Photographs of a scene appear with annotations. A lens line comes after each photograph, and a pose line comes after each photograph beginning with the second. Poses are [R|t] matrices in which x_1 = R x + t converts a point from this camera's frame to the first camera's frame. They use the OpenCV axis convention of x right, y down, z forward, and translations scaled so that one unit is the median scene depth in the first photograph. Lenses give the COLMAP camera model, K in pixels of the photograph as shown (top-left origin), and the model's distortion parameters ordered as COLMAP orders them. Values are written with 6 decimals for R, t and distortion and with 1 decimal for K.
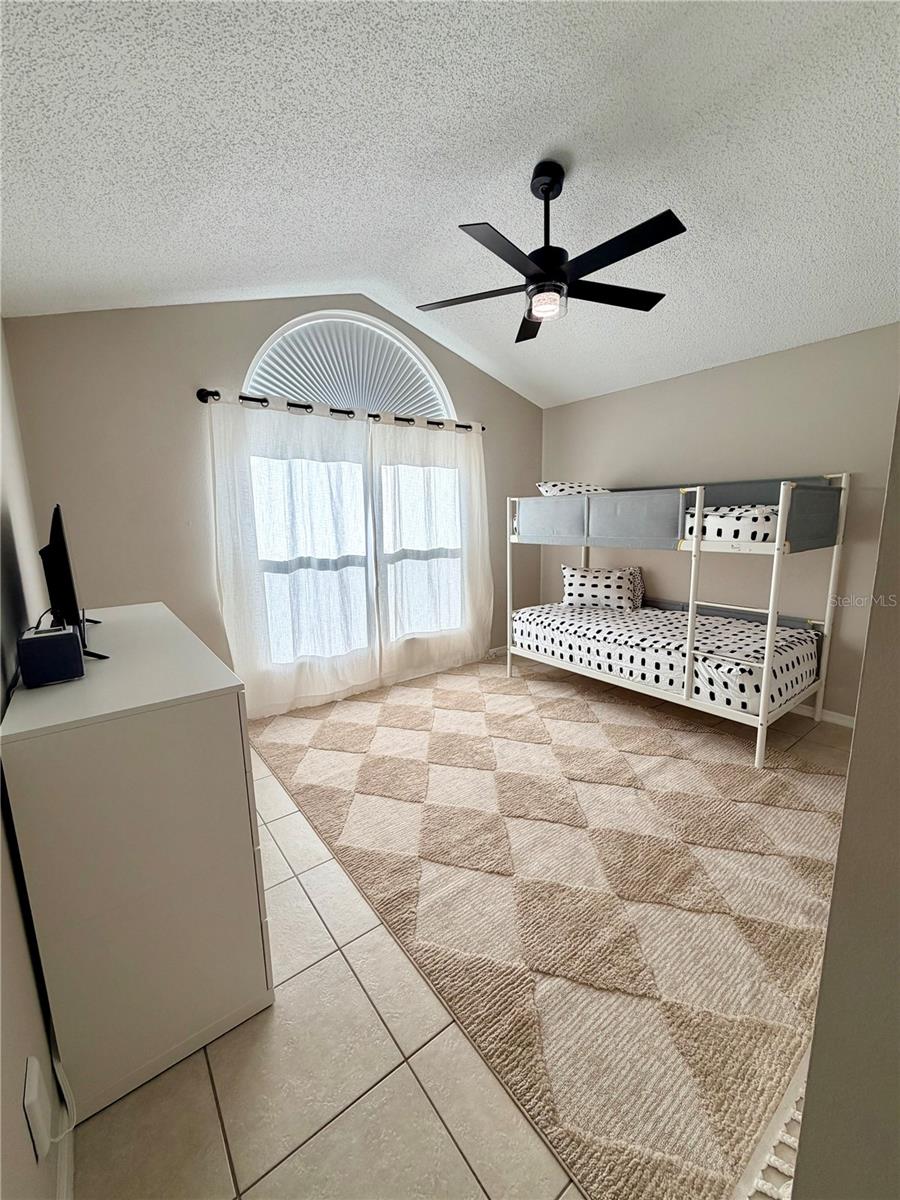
lens RADIAL K [[477.6, 0, 450.5], [0, 477.6, 599.0], [0, 0, 1]] dist [-0.002996, -0.000356]
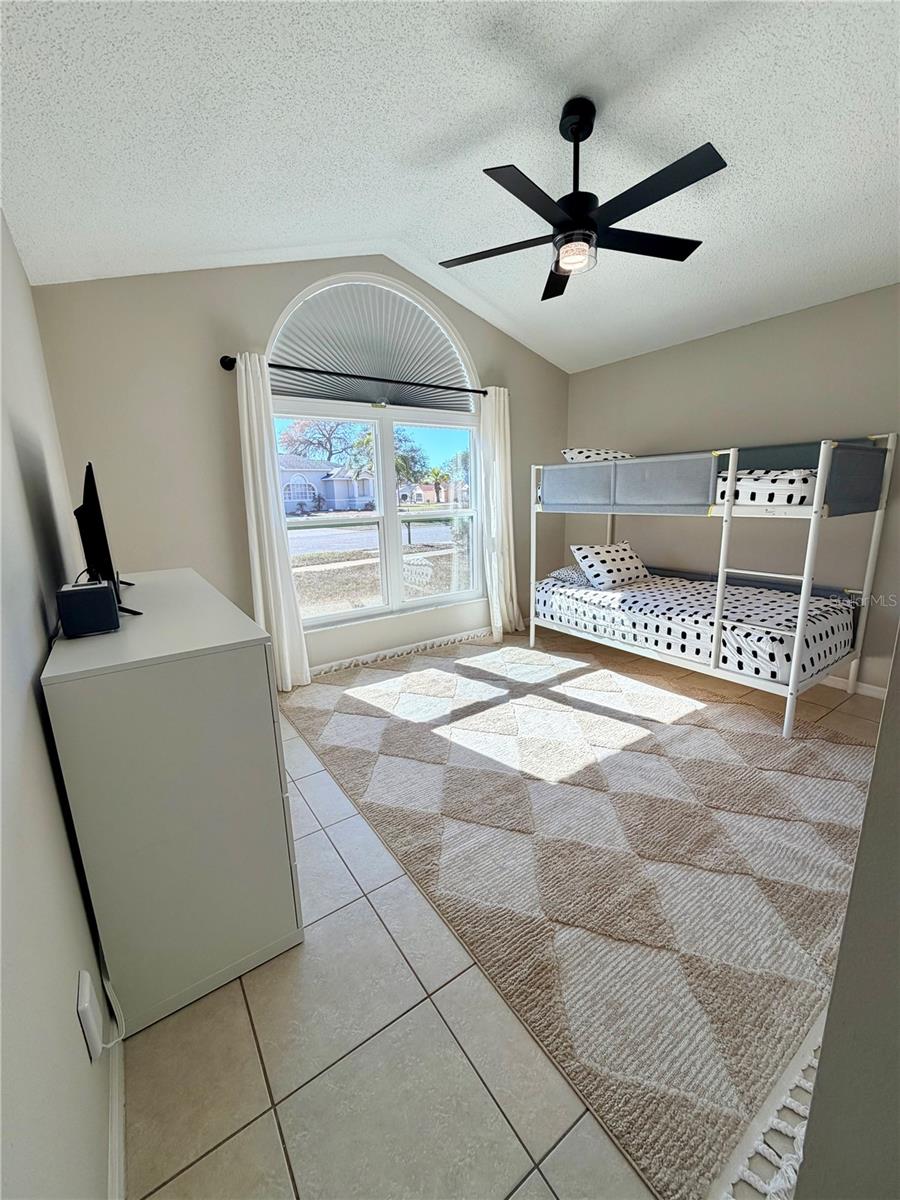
lens RADIAL K [[477.6, 0, 449.9], [0, 477.6, 600.1], [0, 0, 1]] dist [-0.002996, -0.000356]
pose [[0.998830, 0.003479, -0.048239, -0.000044], [-0.001157, 0.998844, 0.048061, 0.029741], [0.048351, -0.047949, 0.997679, 0.000567]]
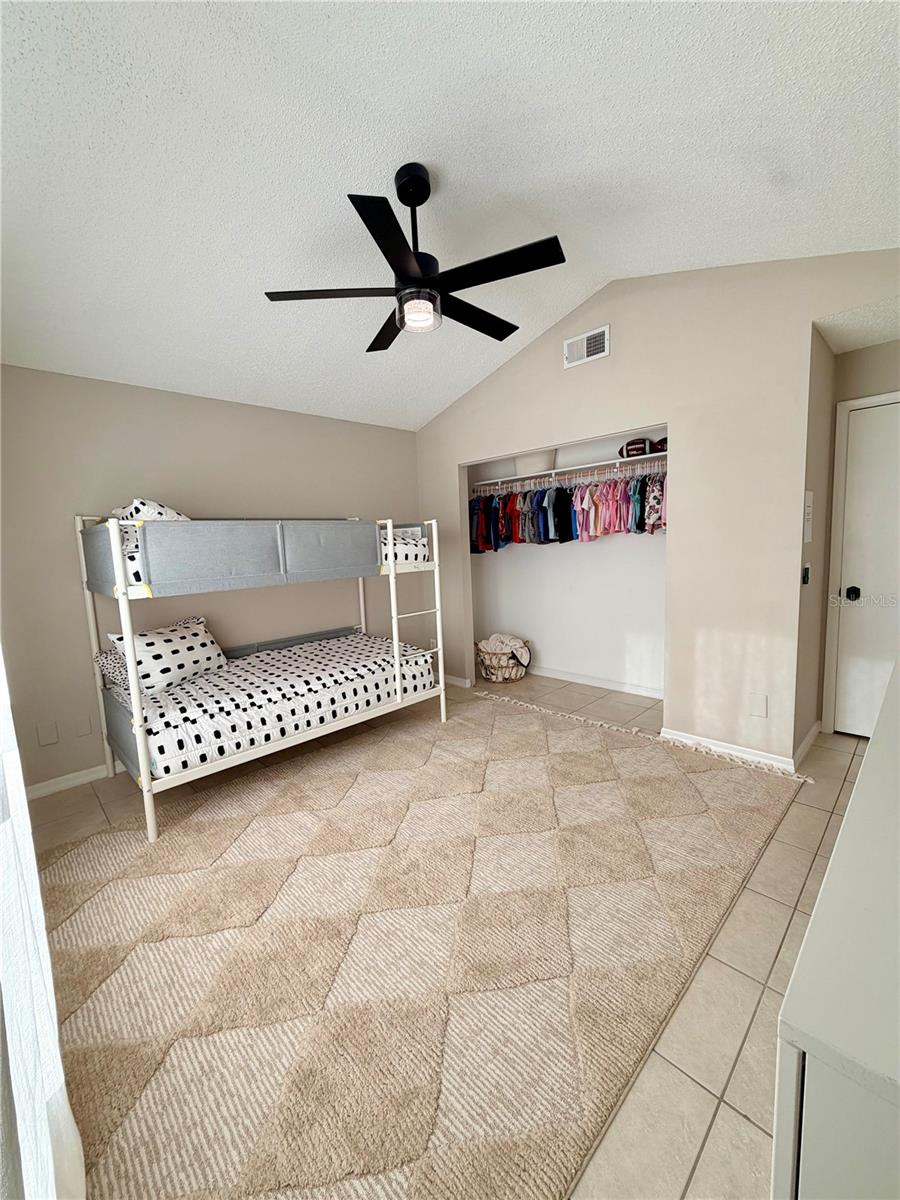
lens RADIAL K [[477.6, 0, 450.0], [0, 477.6, 597.3], [0, 0, 1]] dist [-0.002996, -0.000356]
pose [[-0.126587, -0.093273, 0.987561, -0.858591], [0.211905, 0.970045, 0.118781, -0.198550], [-0.969057, 0.224305, -0.103030, 1.285168]]
